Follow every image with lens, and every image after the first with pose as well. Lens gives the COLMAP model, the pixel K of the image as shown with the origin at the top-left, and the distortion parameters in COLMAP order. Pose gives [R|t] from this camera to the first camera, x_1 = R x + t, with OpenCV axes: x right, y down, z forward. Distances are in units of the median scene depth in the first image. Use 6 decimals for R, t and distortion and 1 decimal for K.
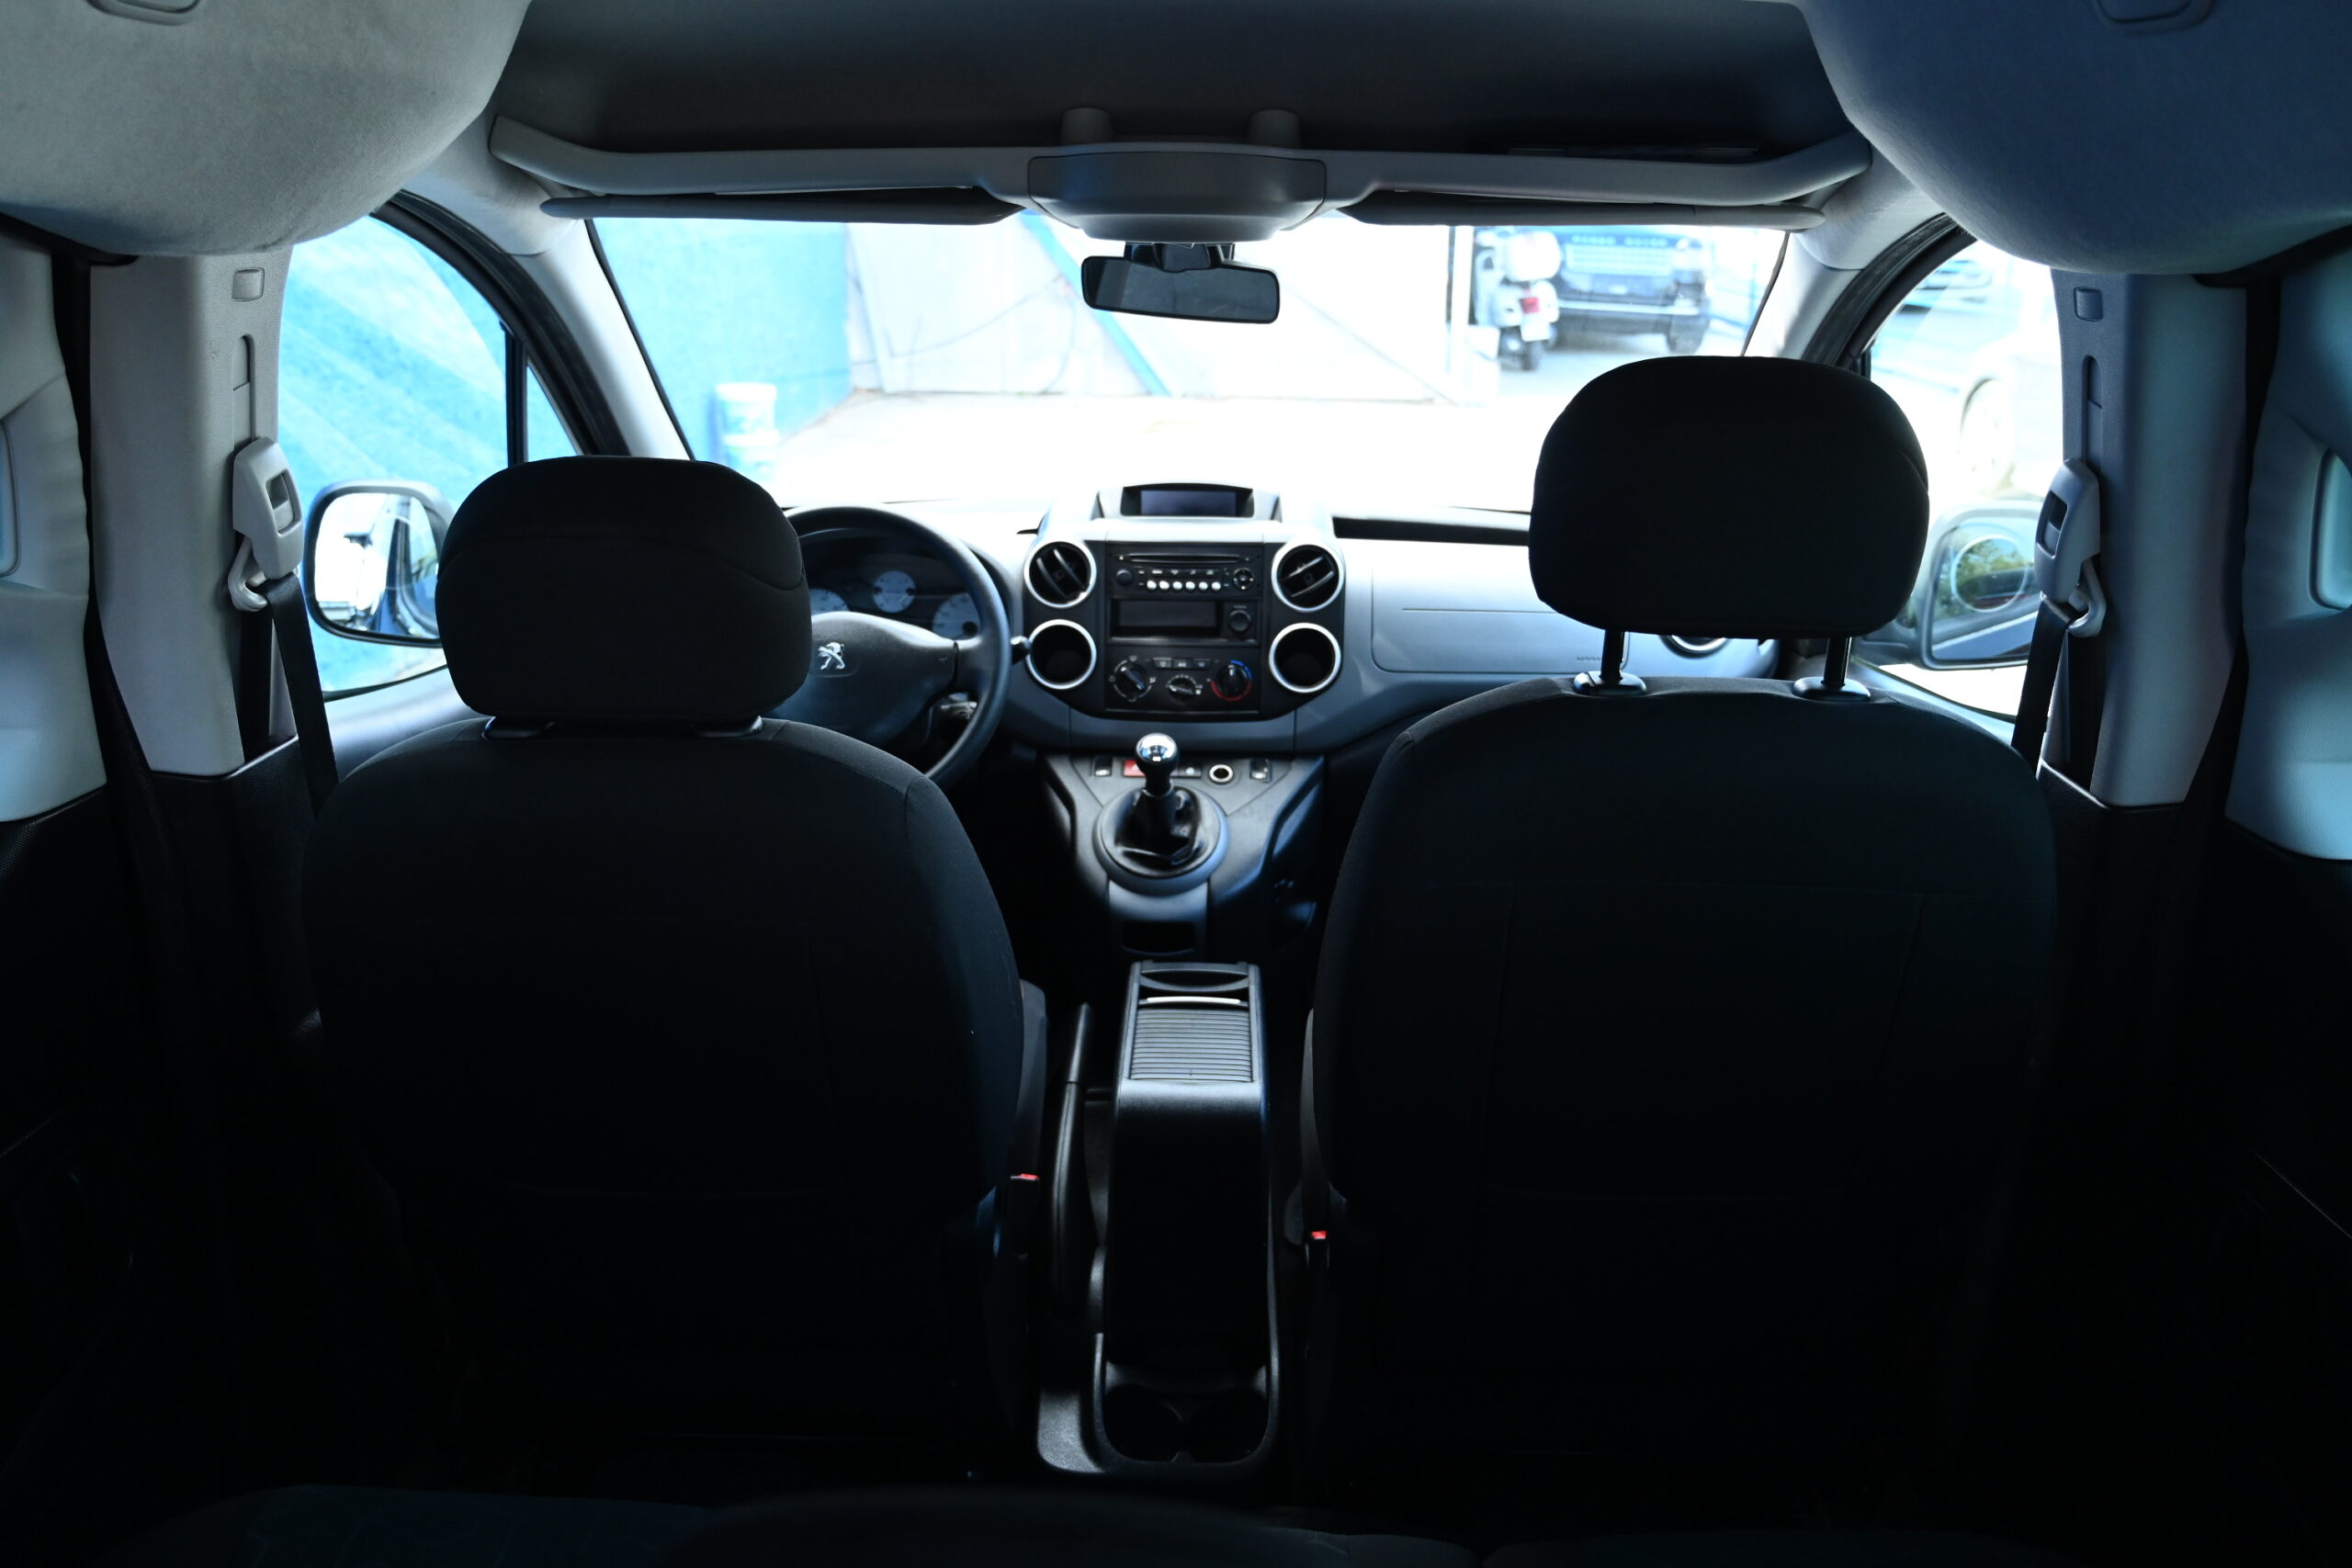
lens RADIAL K [[1788.6, 0, 1176.0], [0, 1788.6, 784.0], [0, 0, 1]] dist [0.029515, -0.057169]
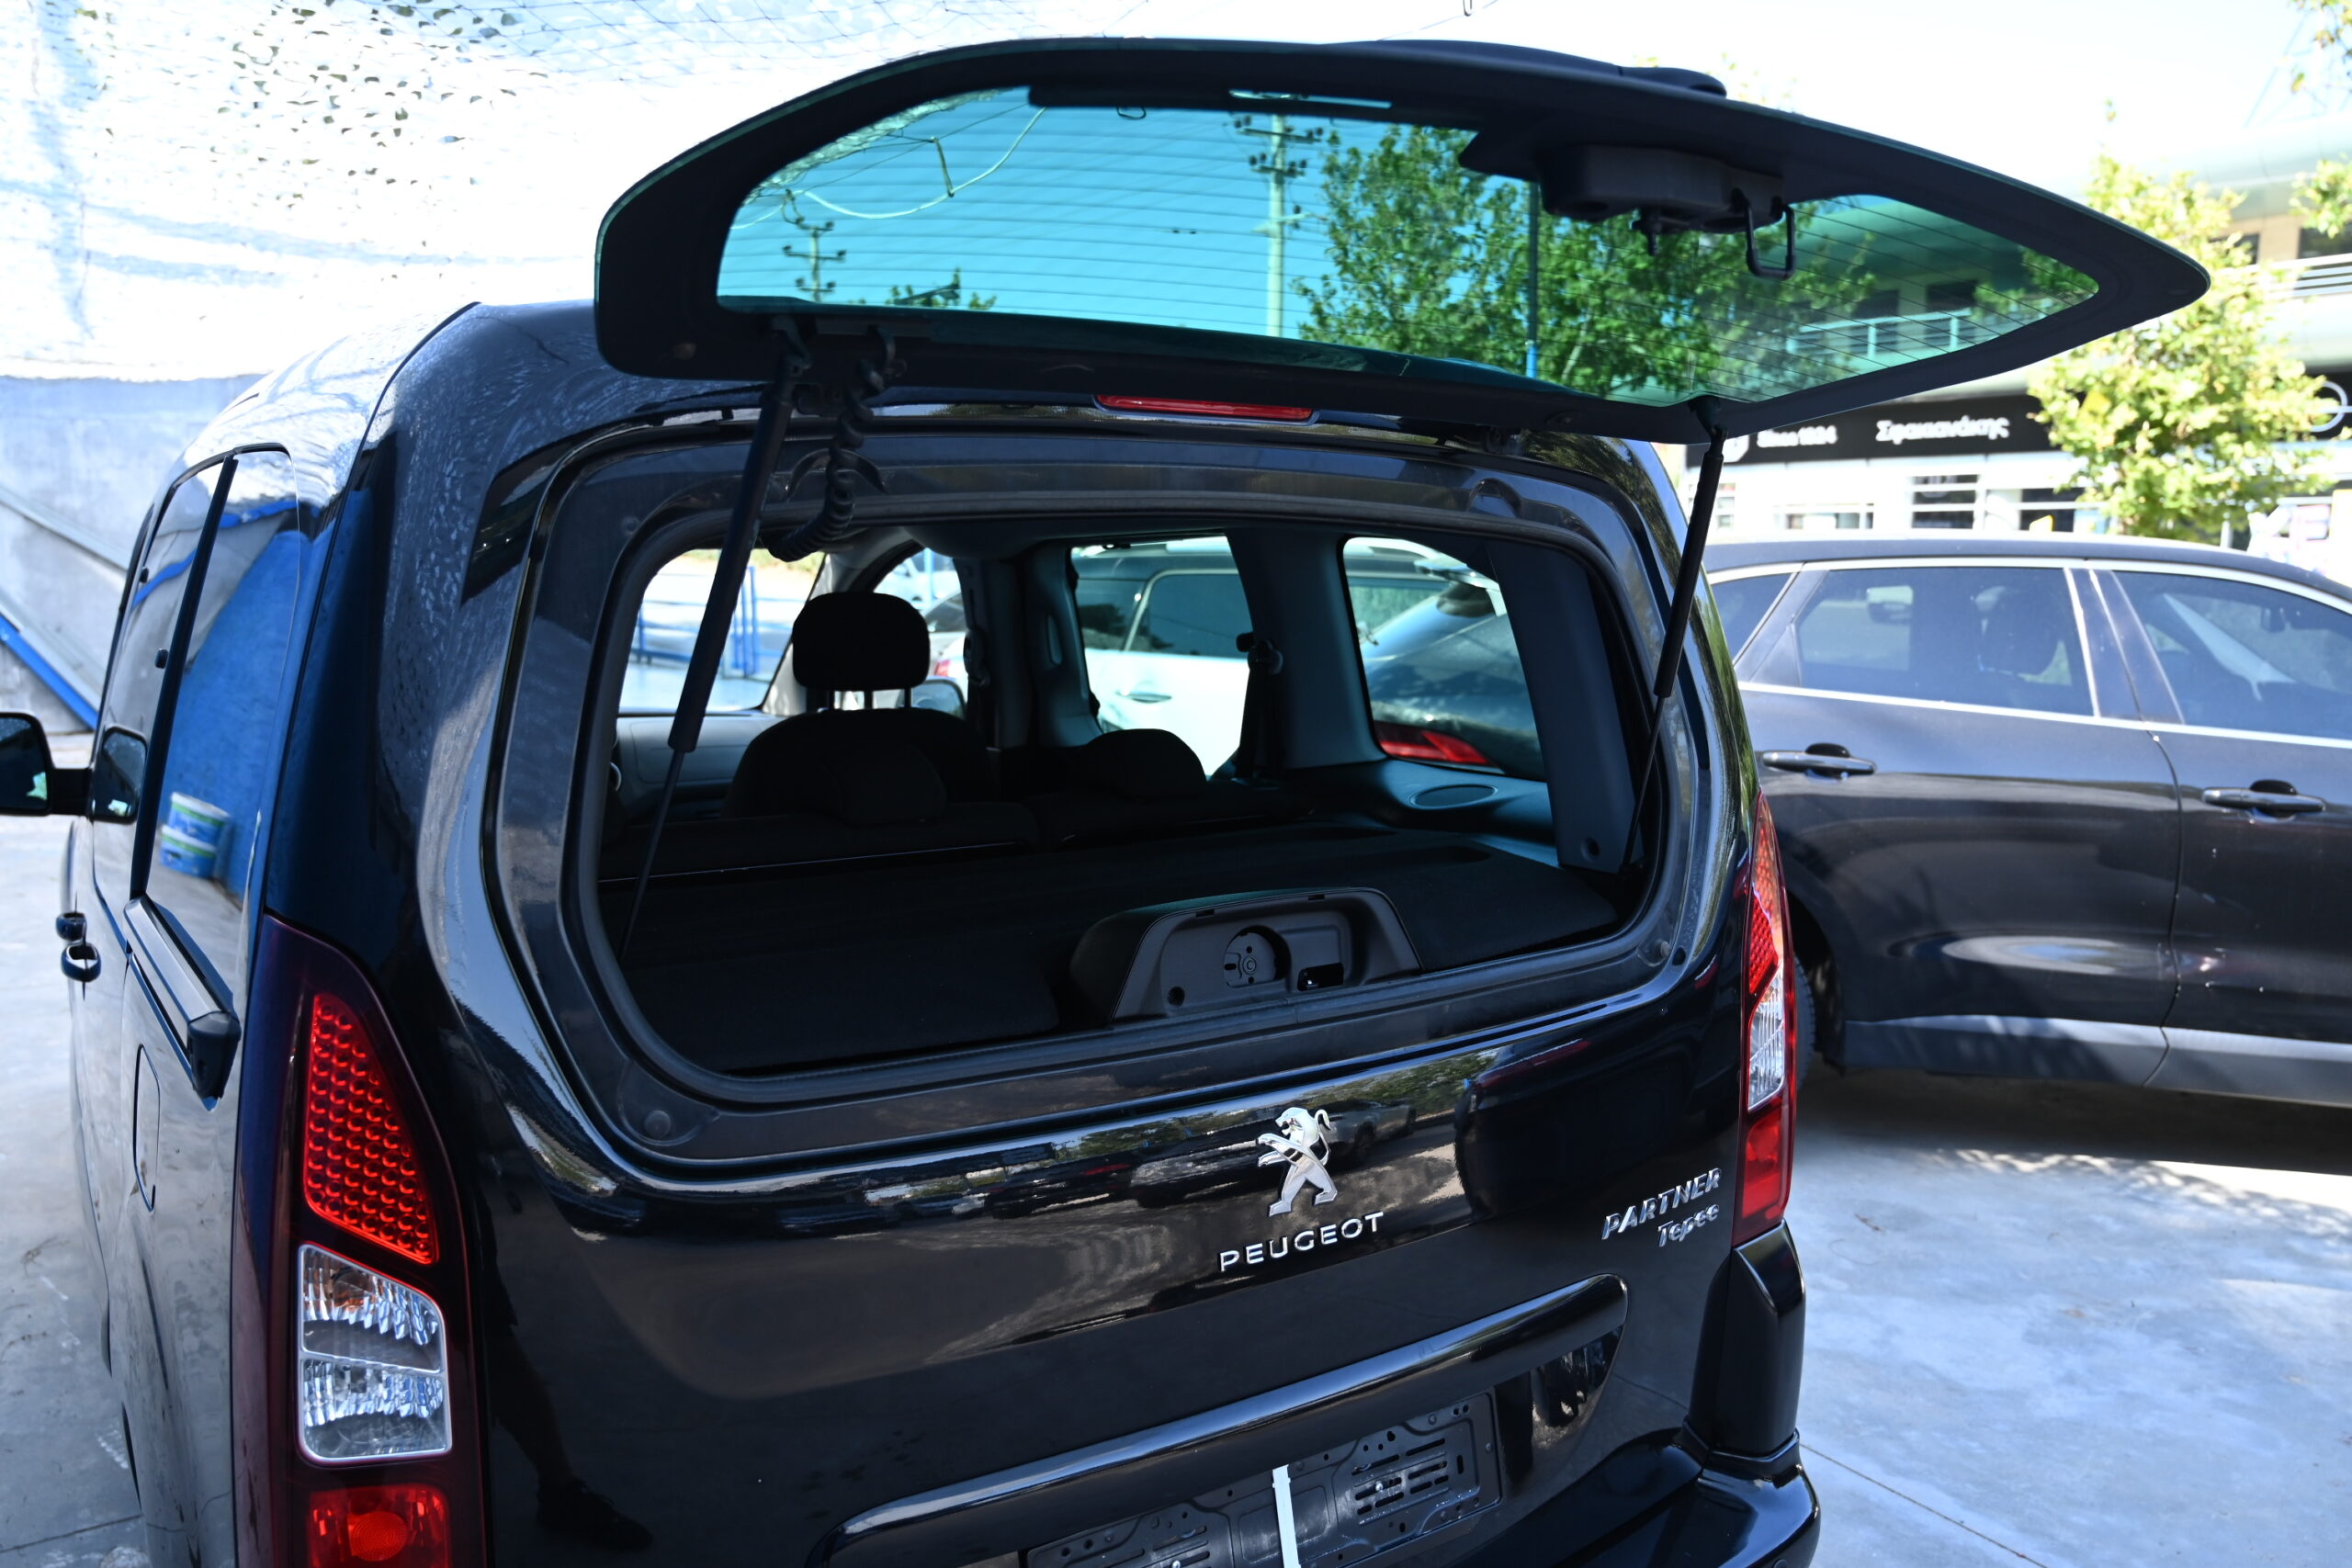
lens RADIAL K [[1731.2, 0, 1176.0], [0, 1731.2, 784.0], [0, 0, 1]] dist [-0.004676, -0.001968]
pose [[0.816029, -0.076801, 0.572886, -0.538780], [0.178889, 0.976028, -0.123965, 0.302160], [-0.549632, 0.203642, 0.810207, -0.878428]]
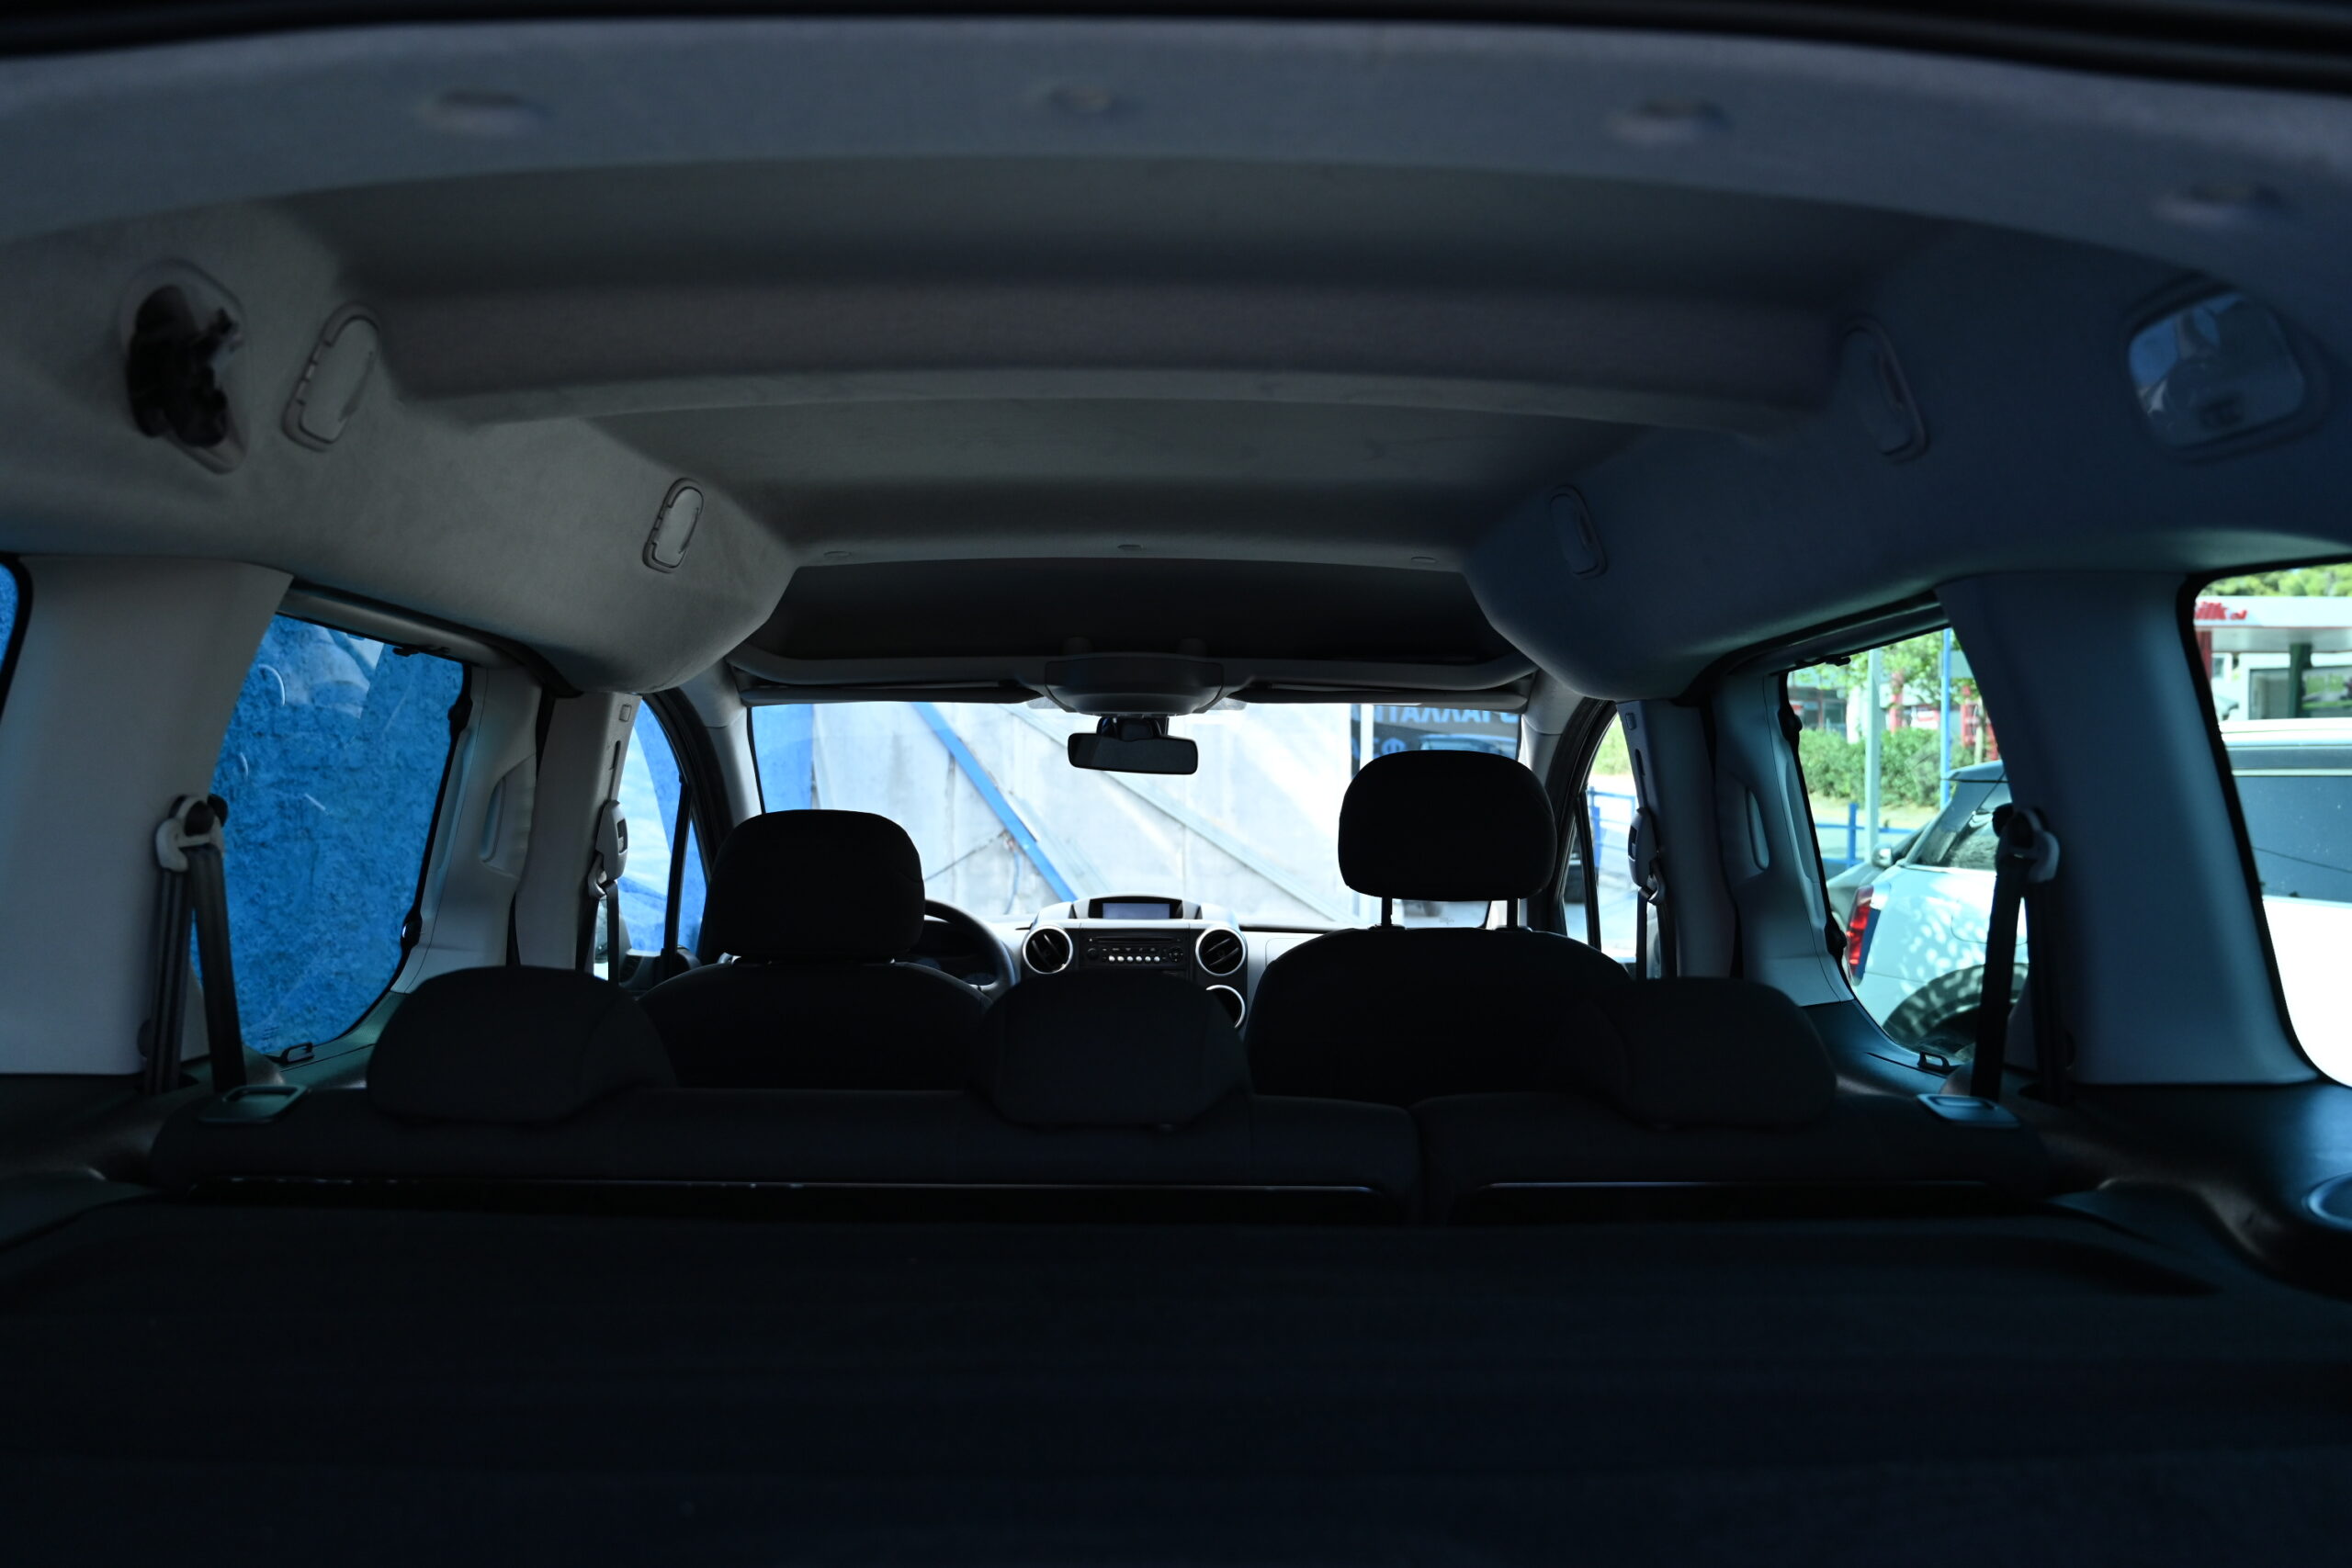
lens RADIAL K [[1788.6, 0, 1176.0], [0, 1788.6, 784.0], [0, 0, 1]] dist [0.029515, -0.057169]
pose [[0.999204, -0.002016, 0.039841, -0.022051], [0.014258, 0.950803, -0.309468, 0.229196], [-0.037257, 0.309790, 0.950075, -0.459369]]
